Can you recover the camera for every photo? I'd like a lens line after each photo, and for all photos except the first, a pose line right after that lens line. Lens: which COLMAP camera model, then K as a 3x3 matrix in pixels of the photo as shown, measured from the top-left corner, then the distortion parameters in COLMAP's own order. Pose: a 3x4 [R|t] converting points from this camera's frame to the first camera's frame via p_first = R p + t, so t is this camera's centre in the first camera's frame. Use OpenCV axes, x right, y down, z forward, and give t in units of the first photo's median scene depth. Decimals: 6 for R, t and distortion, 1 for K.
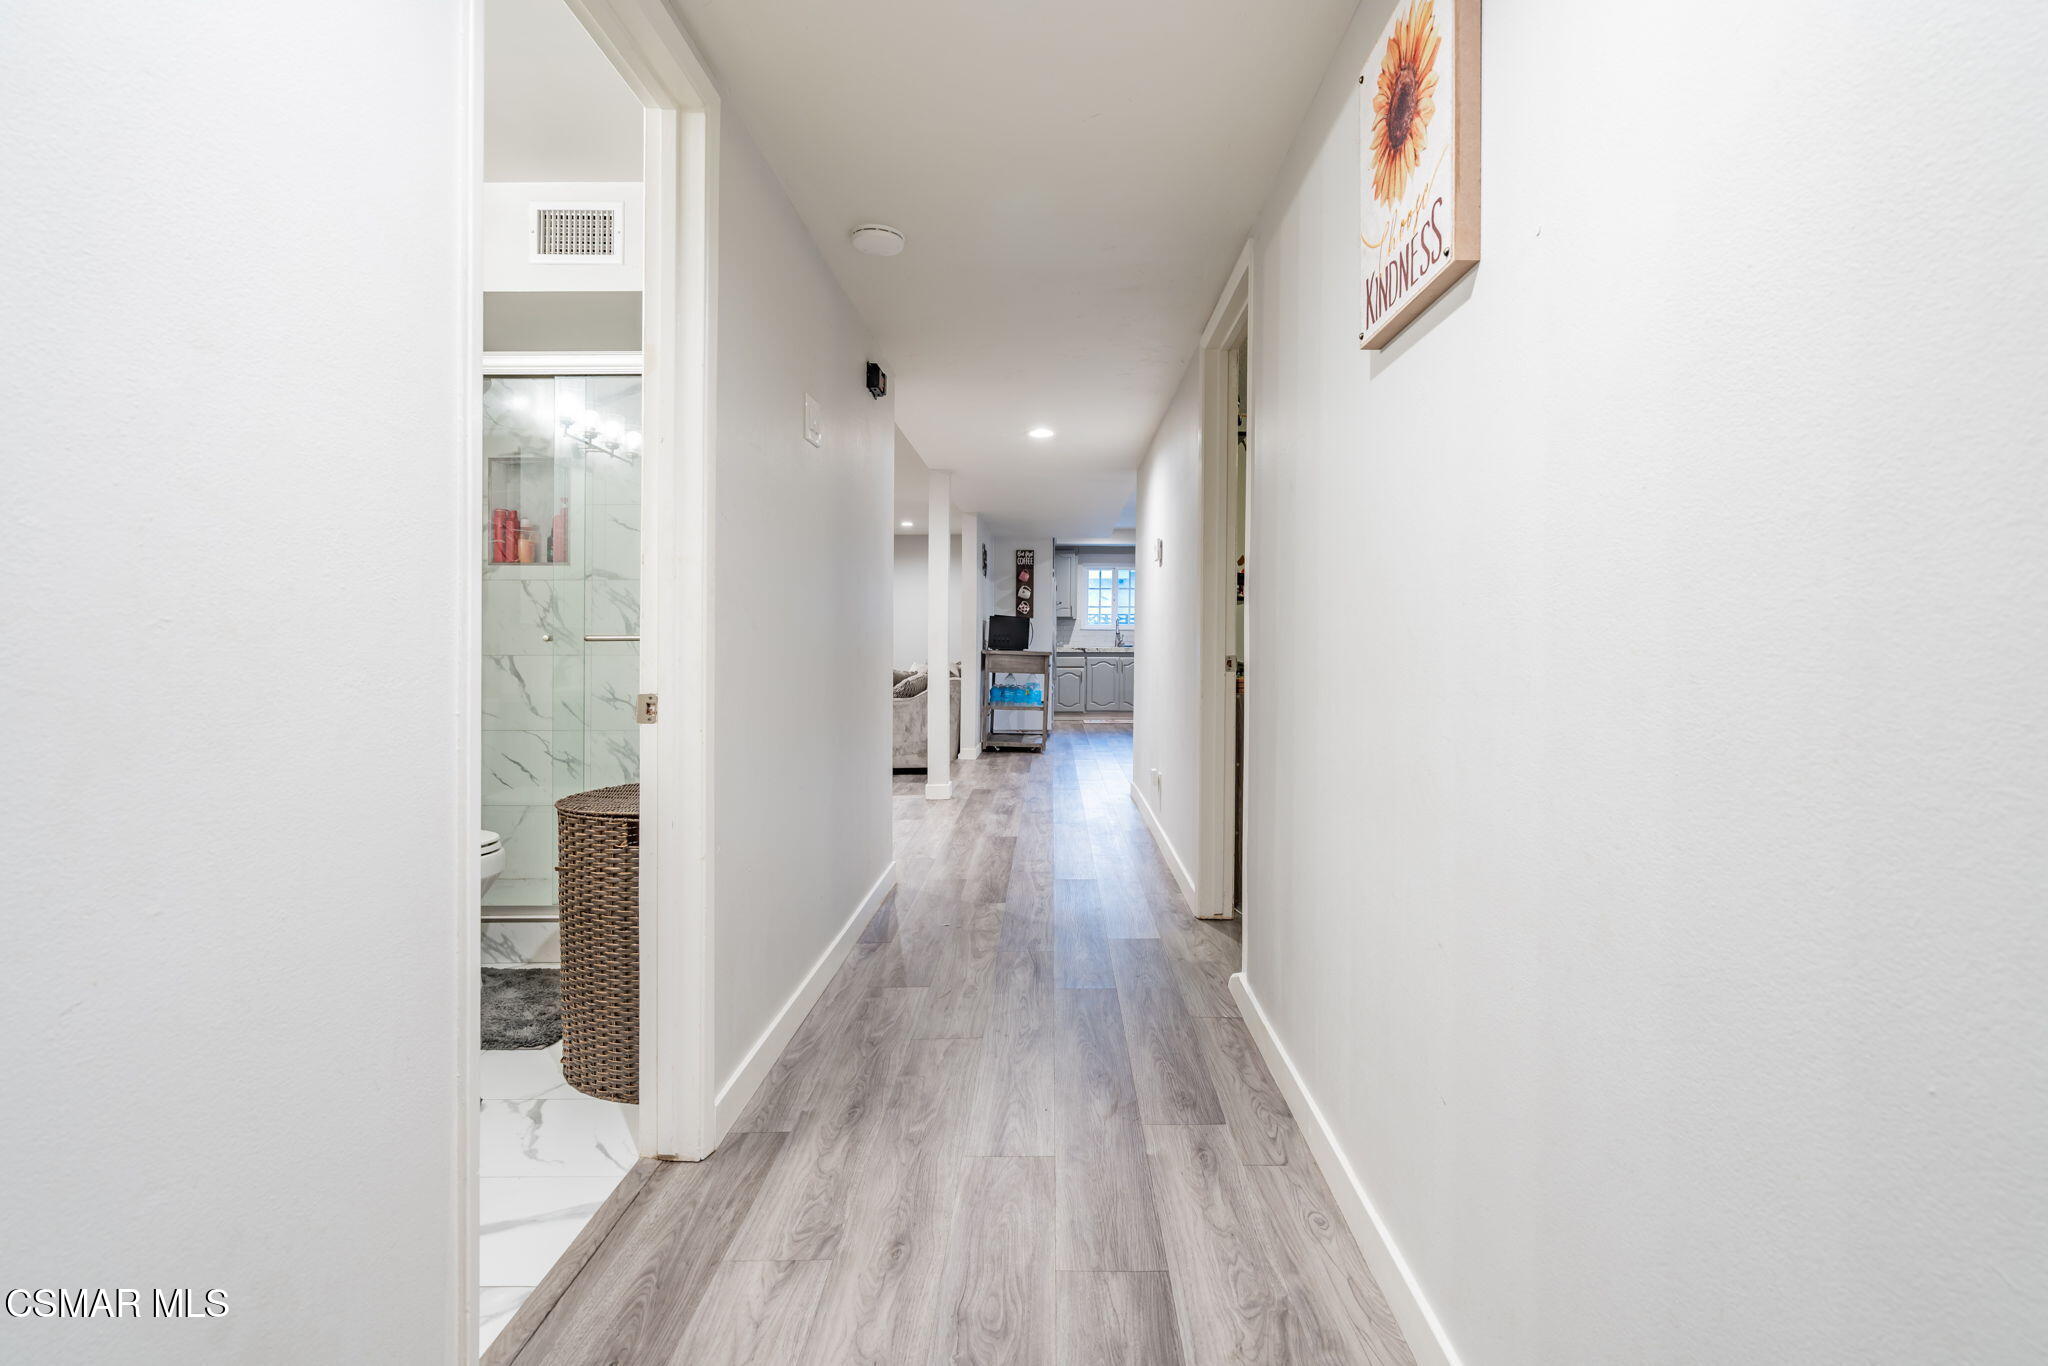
lens RADIAL K [[934.0, 0, 1033.0], [0, 934.0, 659.2], [0, 0, 1]] dist [-0.000626, 0.000311]
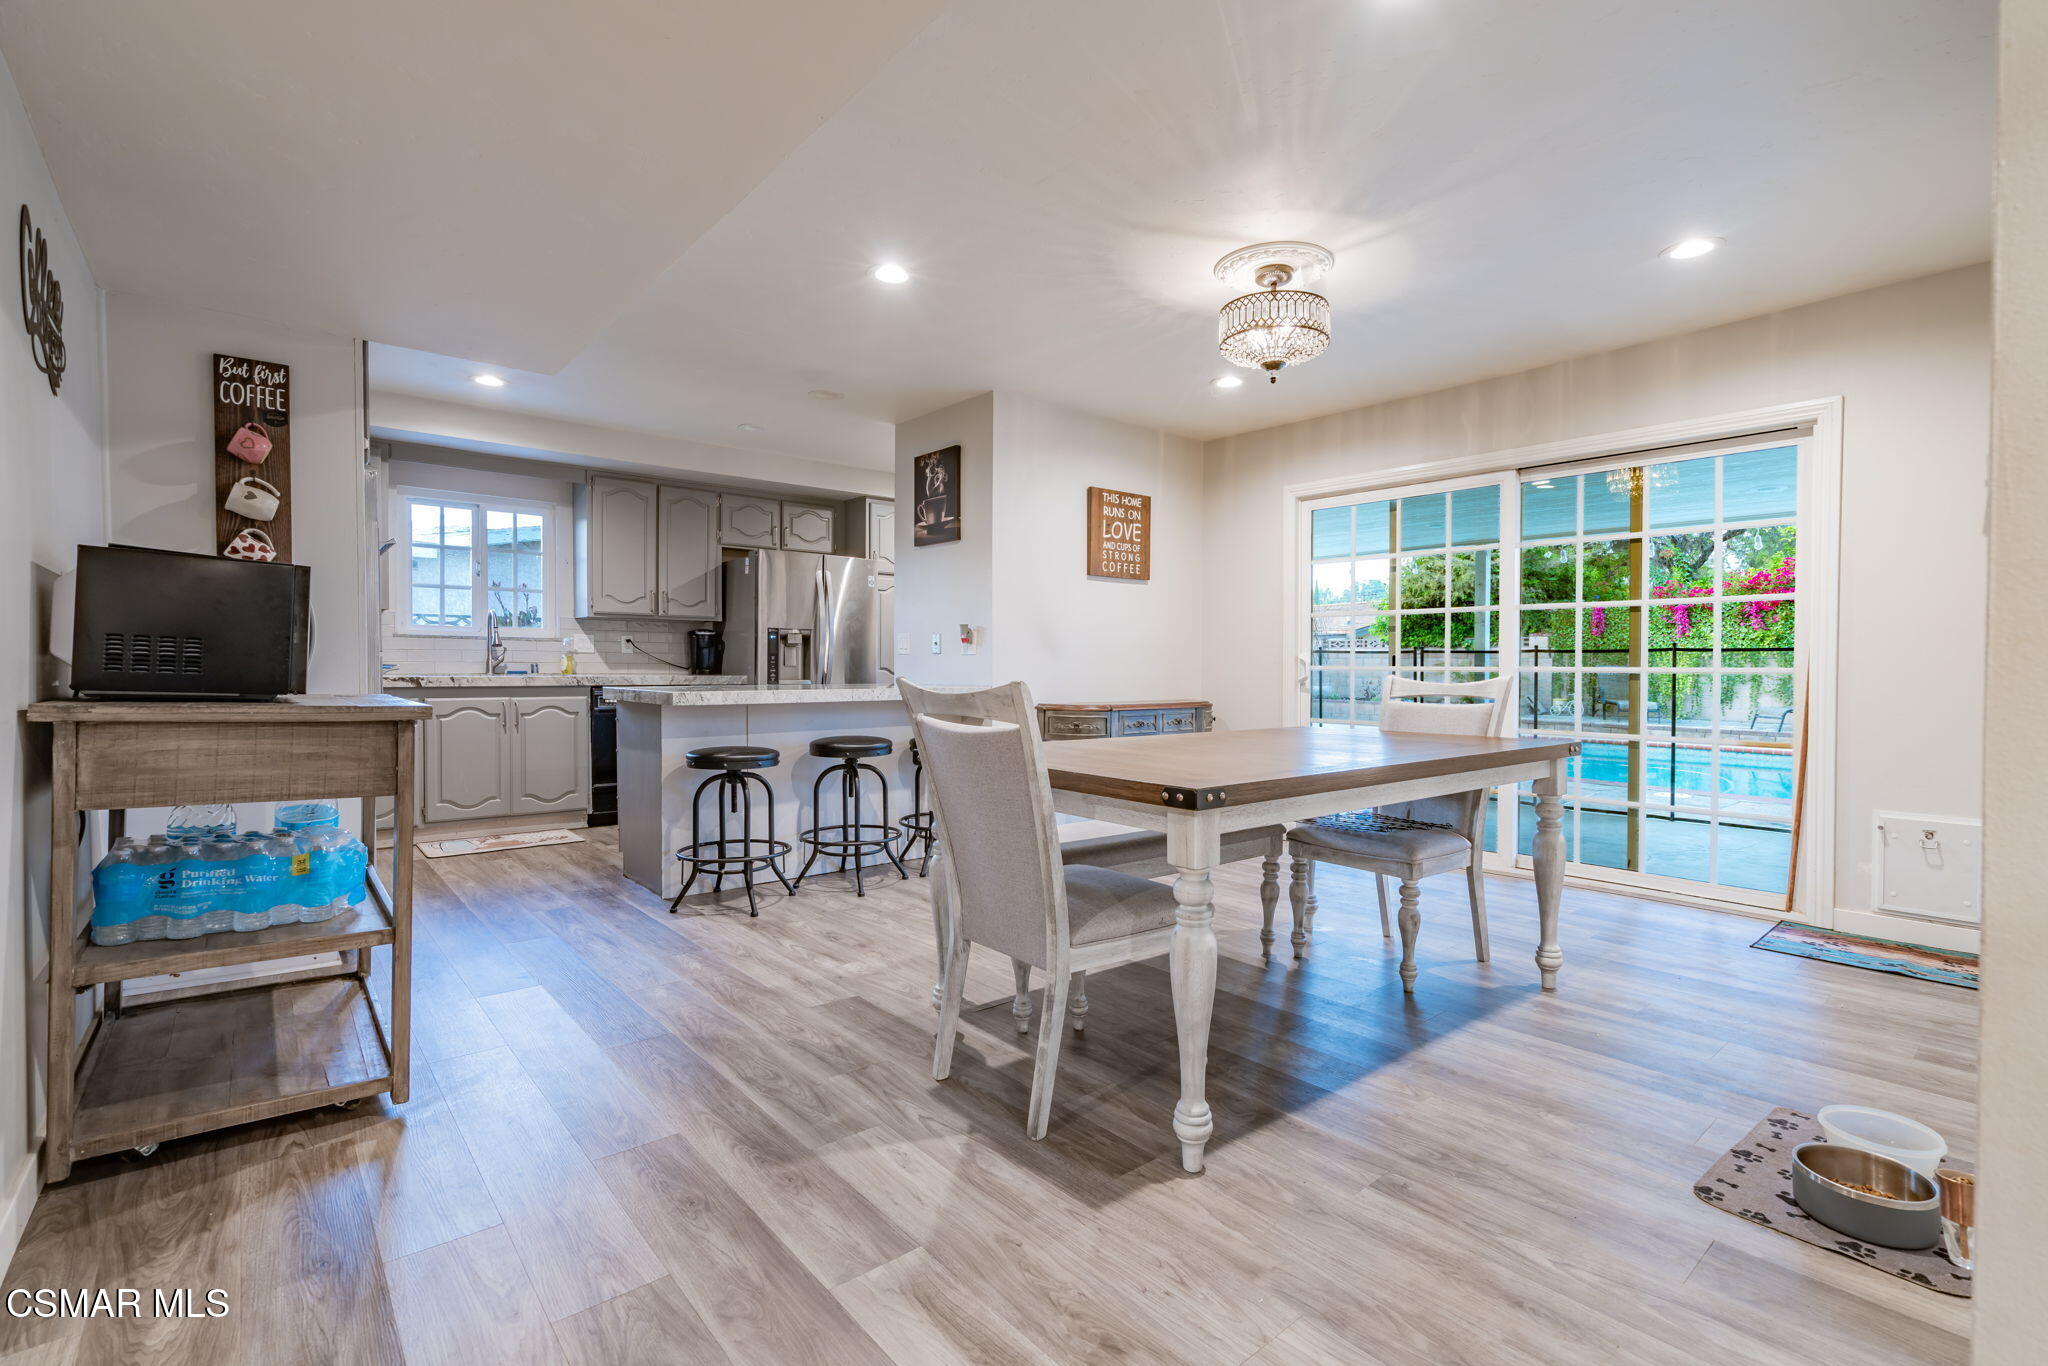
lens RADIAL K [[934.9, 0, 1036.4], [0, 934.9, 695.0], [0, 0, 1]] dist [-0.014987, 0.000093]
pose [[0.749412, -0.027346, 0.661540, -0.018534], [0.013956, 0.999577, 0.025509, -0.012805], [-0.661957, -0.009884, 0.749476, 0.611377]]
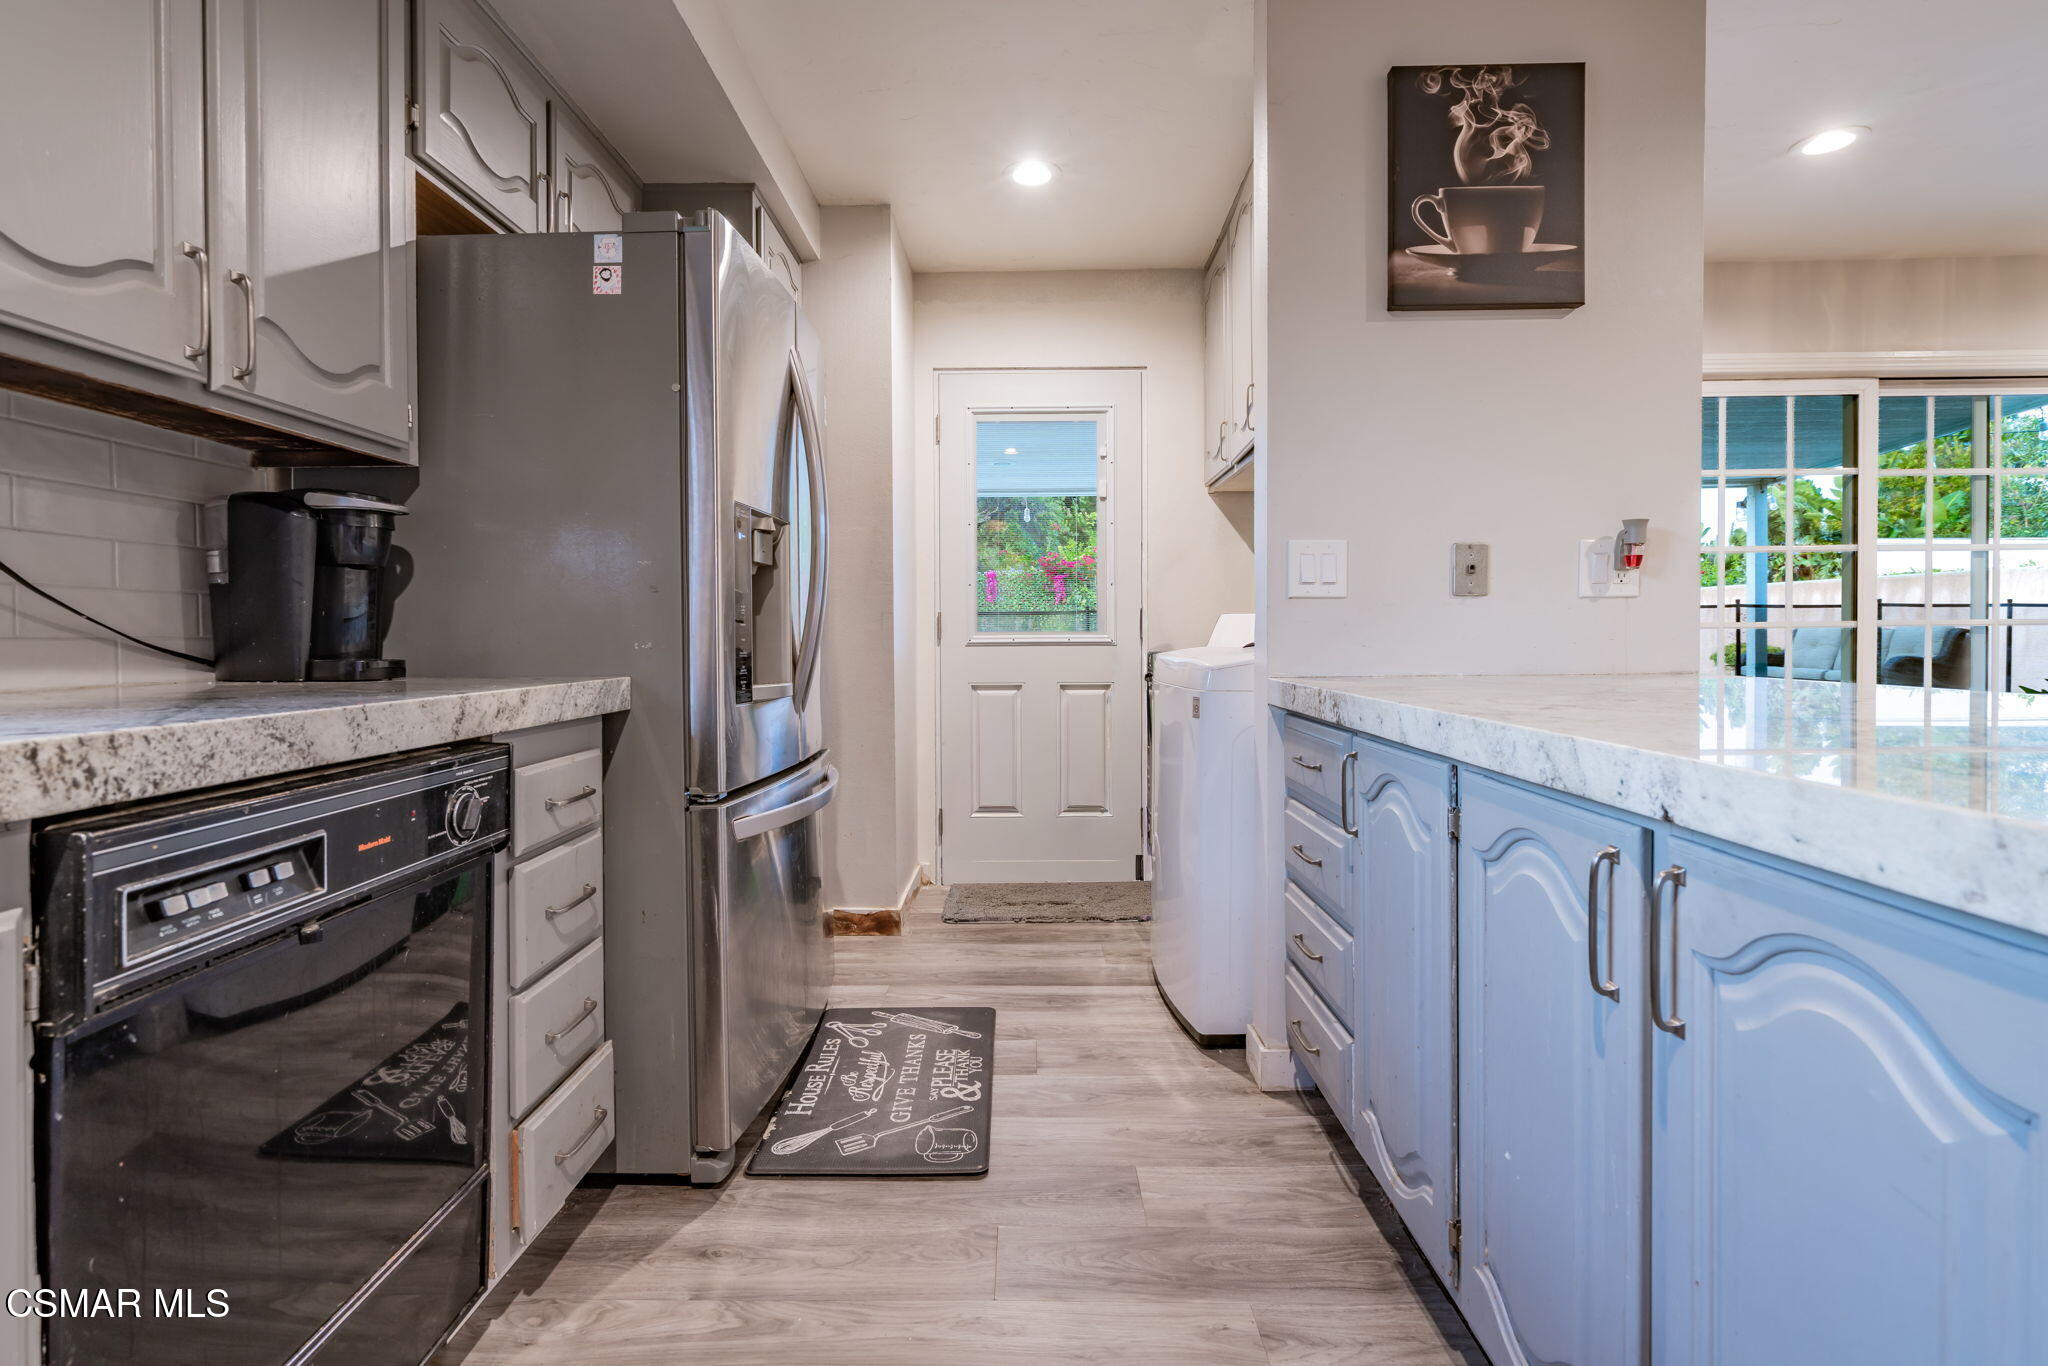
lens RADIAL K [[938.4, 0, 1009.2], [0, 938.4, 652.3], [0, 0, 1]] dist [-0.002378, 0.000631]
pose [[0.005530, -0.030411, 0.999522, 0.089560], [0.027287, 0.999170, 0.030249, -0.020529], [-0.999612, 0.027107, 0.006355, 1.174692]]
